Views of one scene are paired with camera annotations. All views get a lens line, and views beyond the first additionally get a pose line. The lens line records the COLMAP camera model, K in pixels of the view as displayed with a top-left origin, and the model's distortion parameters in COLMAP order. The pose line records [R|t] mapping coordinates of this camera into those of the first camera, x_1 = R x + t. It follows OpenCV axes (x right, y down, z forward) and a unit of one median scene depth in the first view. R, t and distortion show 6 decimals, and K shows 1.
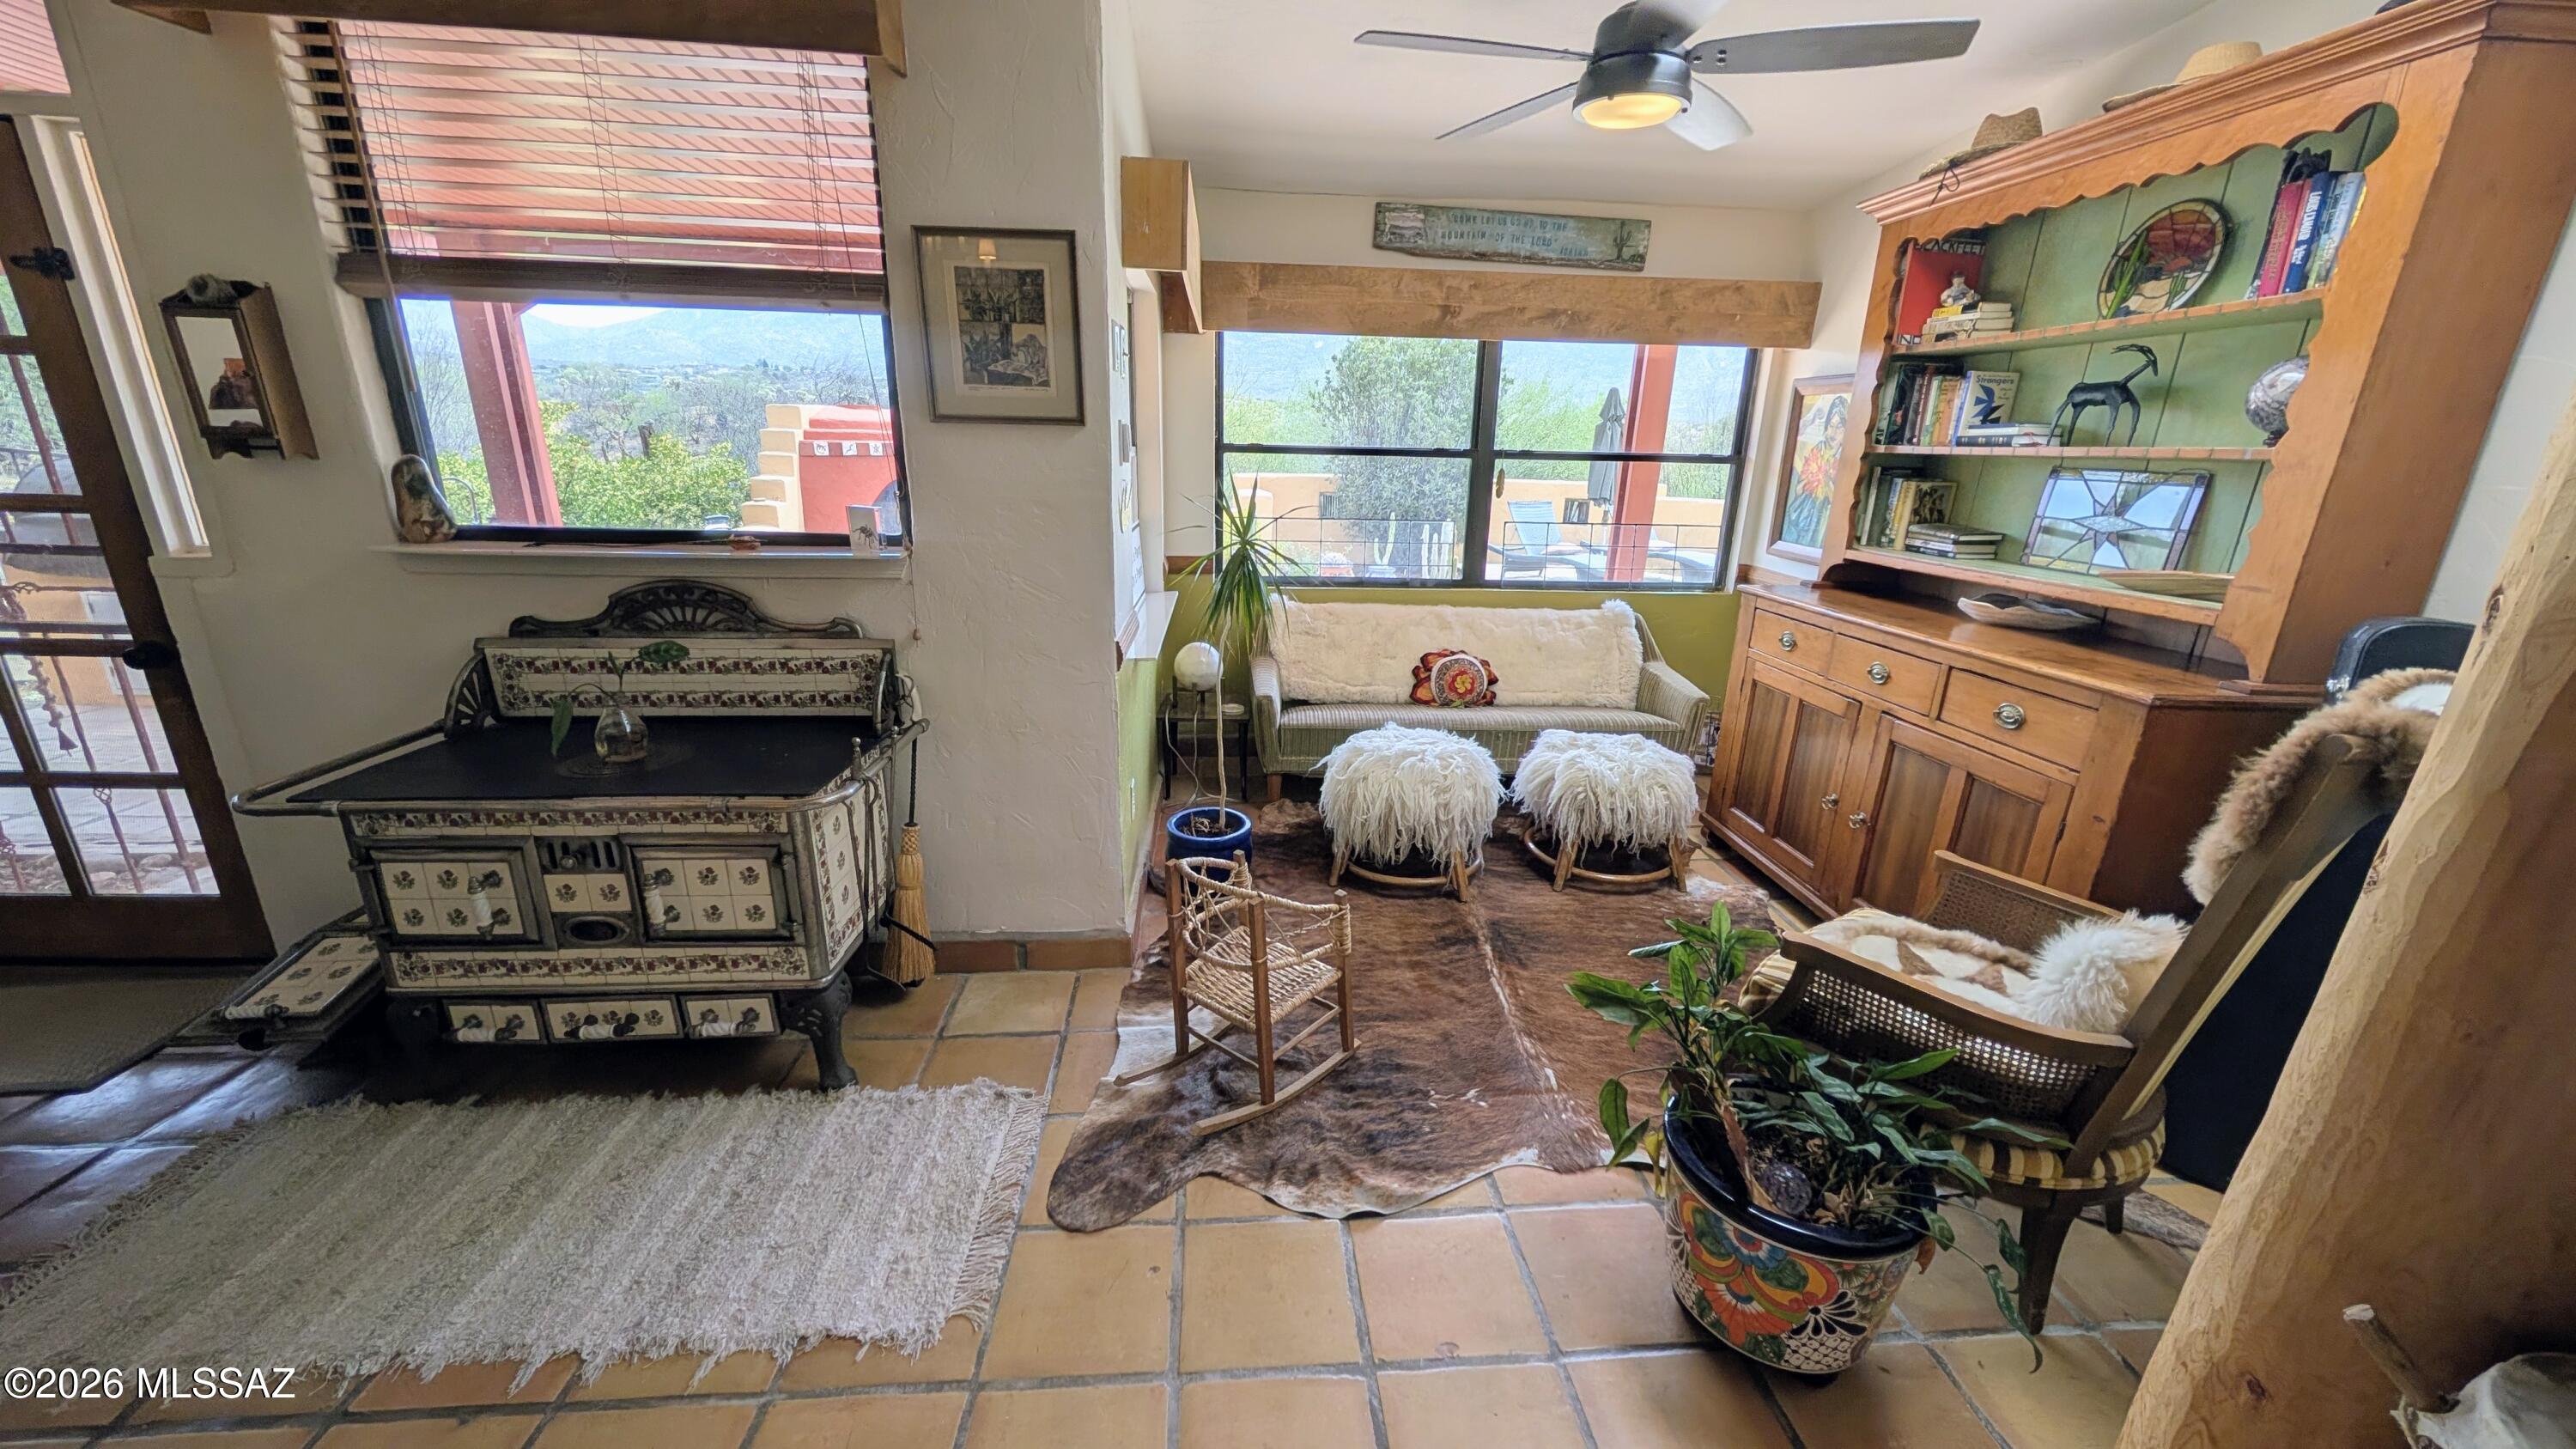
lens RADIAL K [[937.8, 0, 1287.5], [0, 937.8, 727.9], [0, 0, 1]] dist [0.000562, 0.000064]
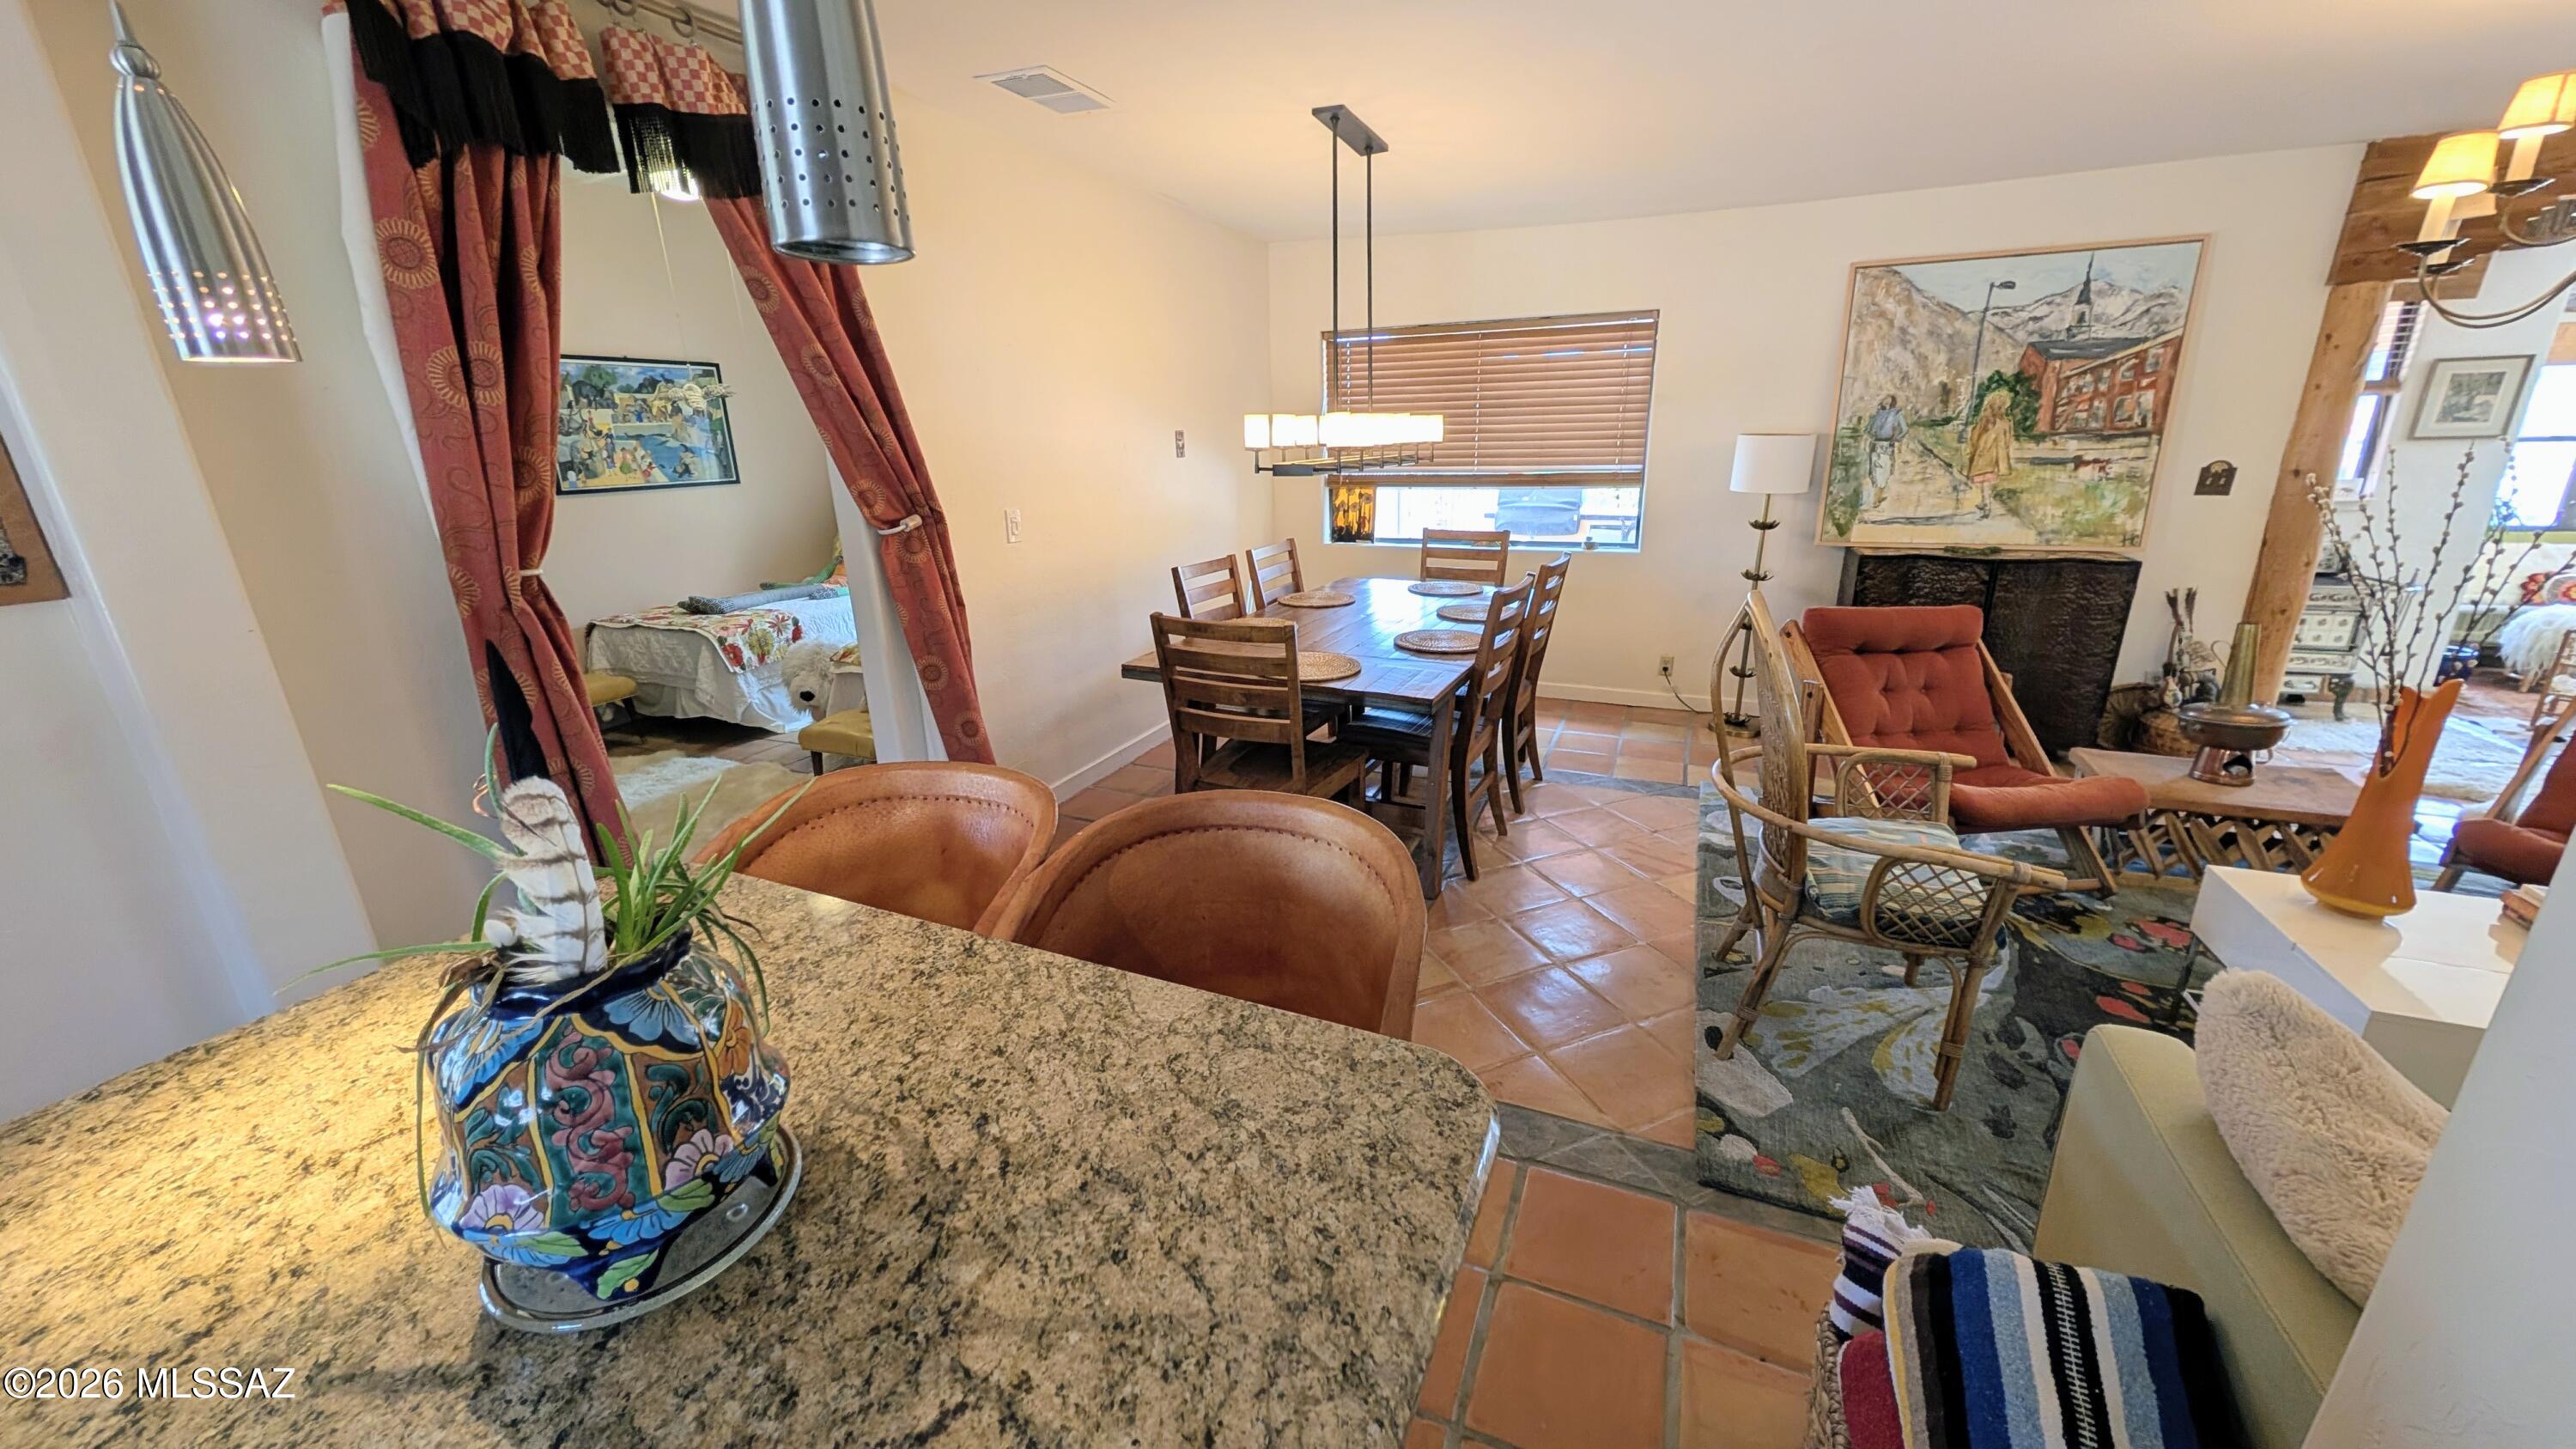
lens RADIAL K [[937.8, 0, 1292.0], [0, 937.8, 728.2], [0, 0, 1]] dist [0.000562, 0.000064]
pose [[0.897165, 0.081768, -0.434061, -1.652093], [-0.081192, 0.996500, 0.019902, 0.513104], [0.434169, 0.017387, 0.900664, -2.084300]]
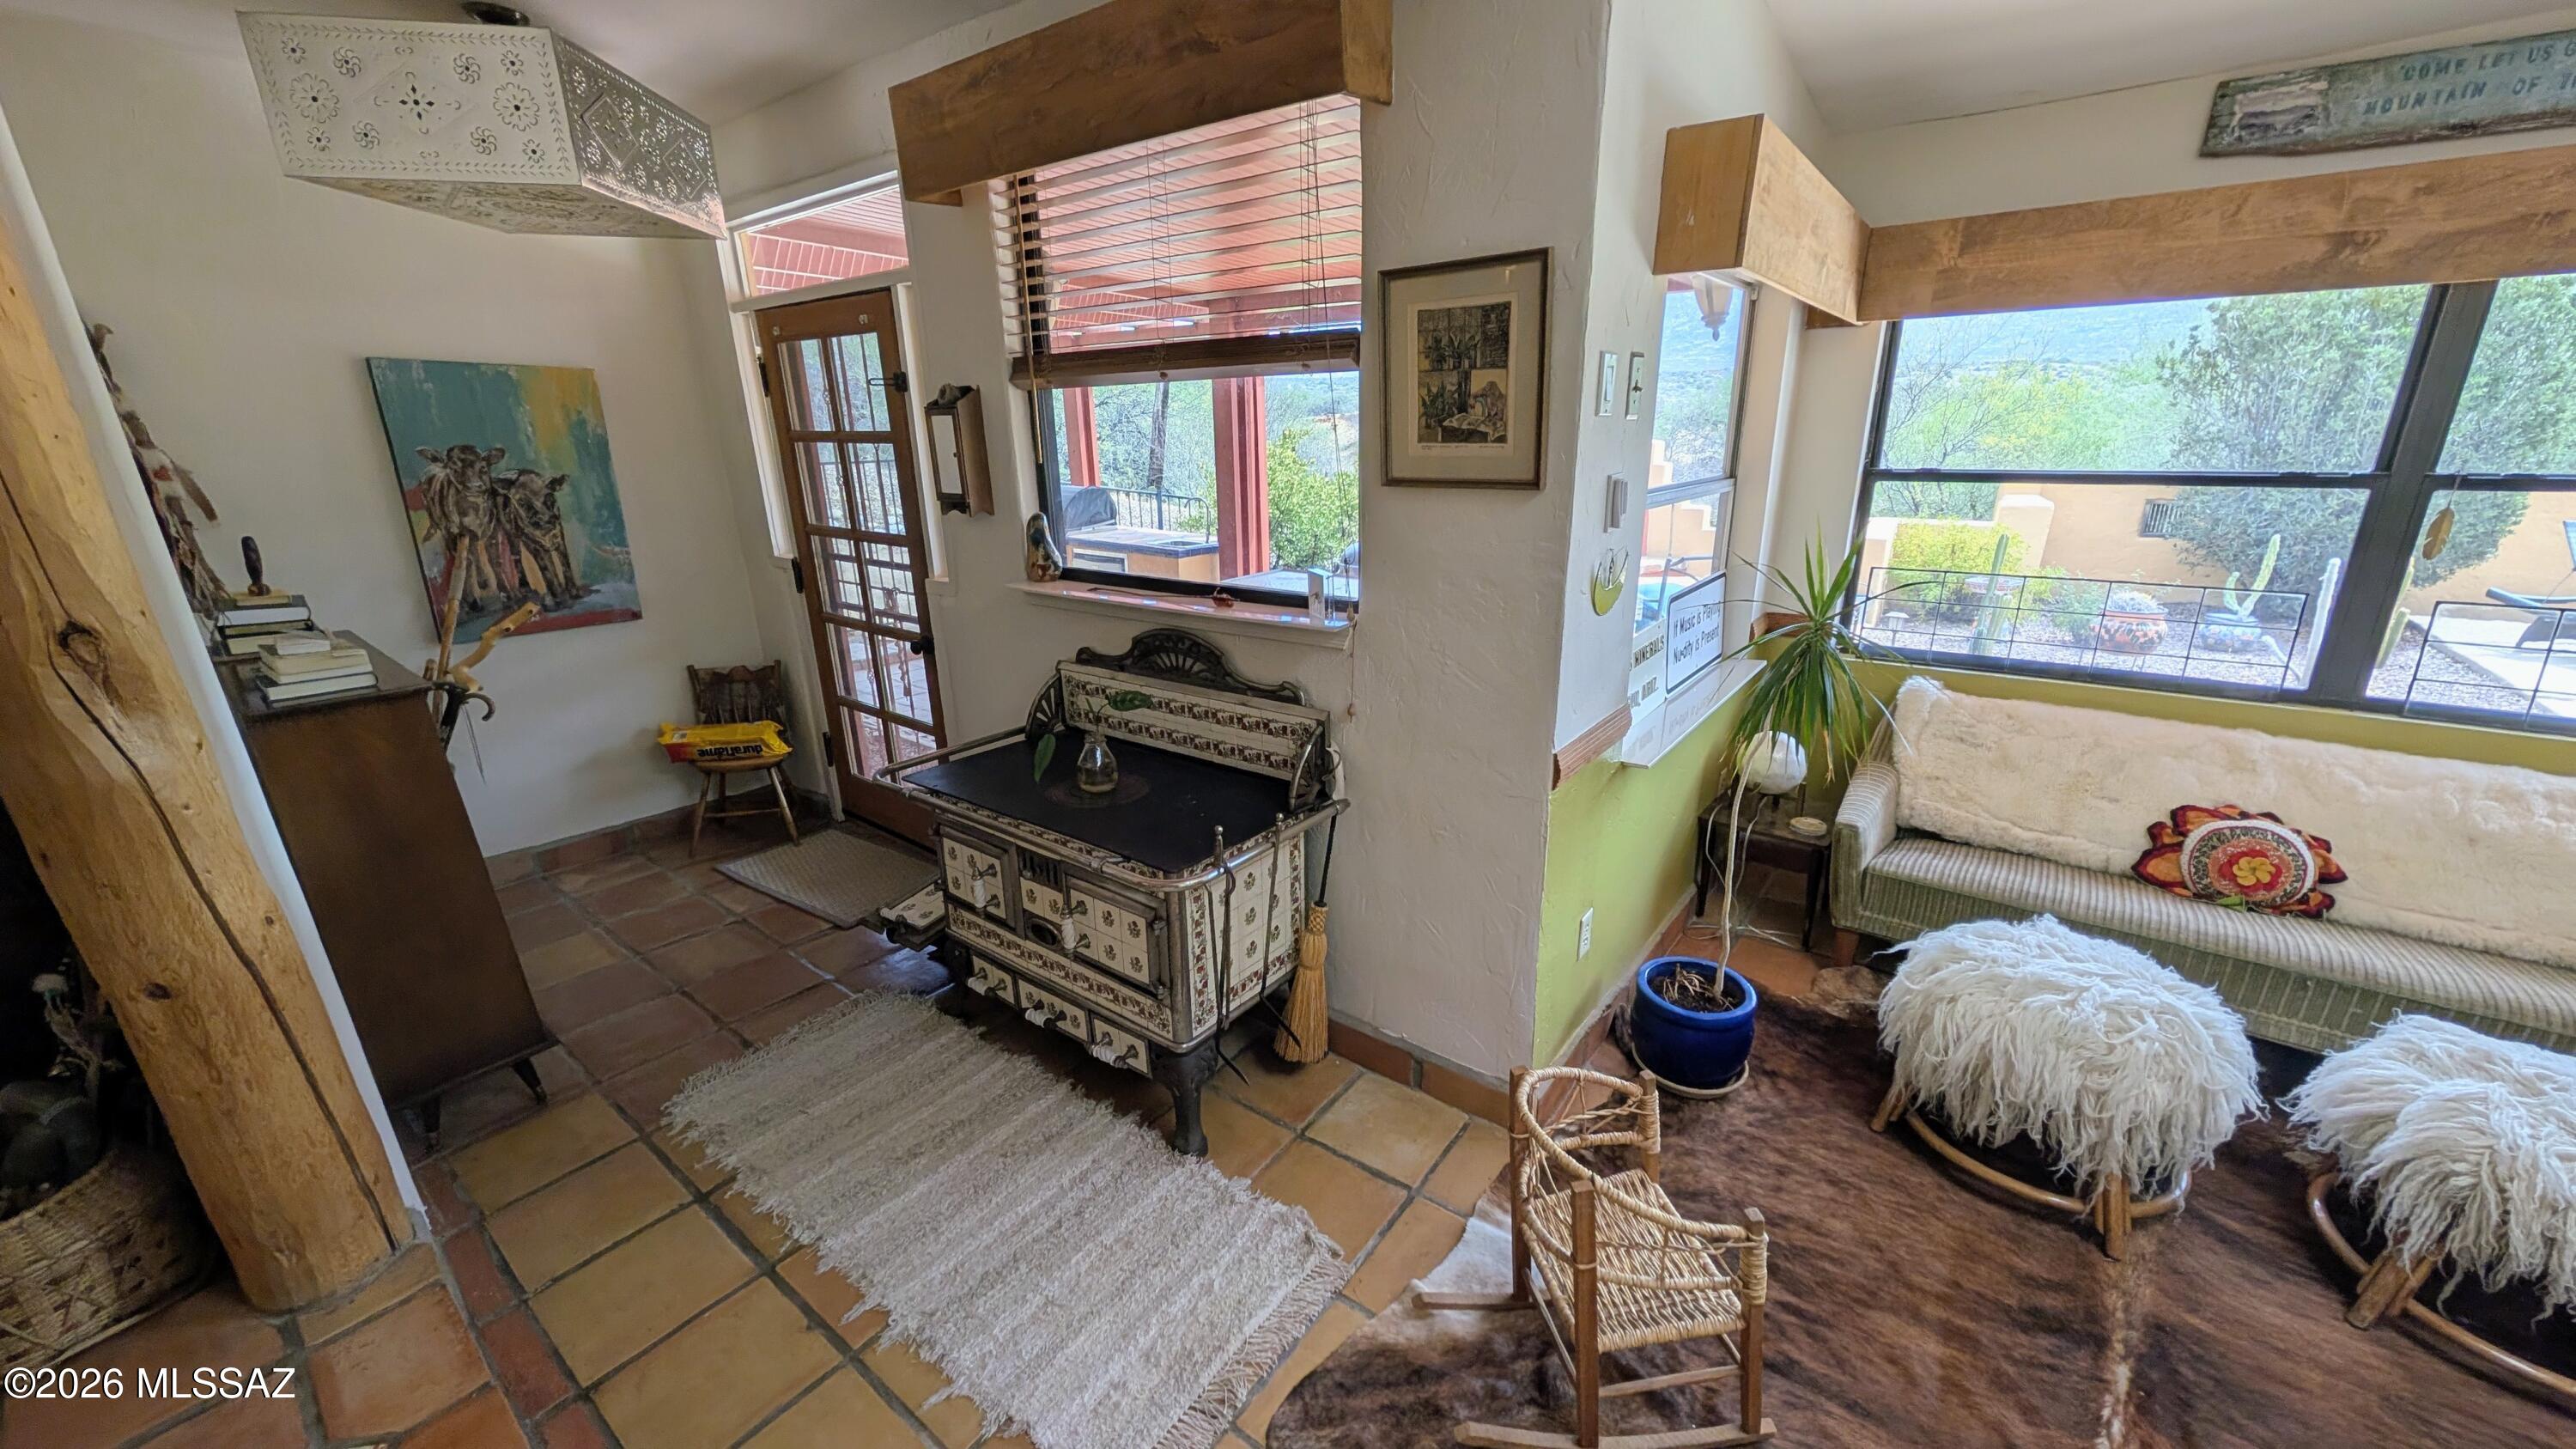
lens RADIAL K [[937.8, 0, 1293.0], [0, 937.8, 726.0], [0, 0, 1]] dist [0.000562, 0.000064]
pose [[0.753208, 0.164119, -0.636980, 0.154807], [-0.159344, 0.985056, 0.065381, -0.133718], [0.638191, 0.052253, 0.768103, 0.246272]]
